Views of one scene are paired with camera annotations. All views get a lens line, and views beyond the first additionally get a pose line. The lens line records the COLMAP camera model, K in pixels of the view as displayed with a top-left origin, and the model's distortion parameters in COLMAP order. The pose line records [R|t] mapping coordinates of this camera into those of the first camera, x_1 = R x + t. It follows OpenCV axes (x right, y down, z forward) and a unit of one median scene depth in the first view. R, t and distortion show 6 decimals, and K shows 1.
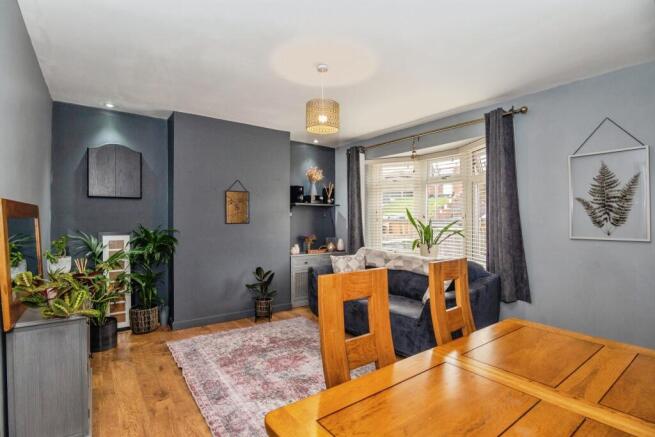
lens RADIAL K [[314.9, 0, 328.9], [0, 314.9, 216.1], [0, 0, 1]] dist [-0.022014, -0.000634]
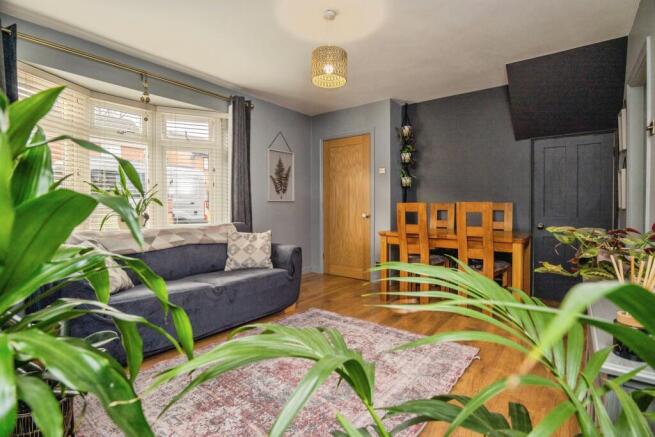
lens RADIAL K [[314.9, 0, 329.2], [0, 314.9, 214.7], [0, 0, 1]] dist [-0.022014, -0.000634]
pose [[-0.266532, -0.032253, 0.963286, -0.864889], [-0.008650, 0.999480, 0.031071, 0.092905], [-0.963787, -0.000051, -0.266672, 1.182701]]
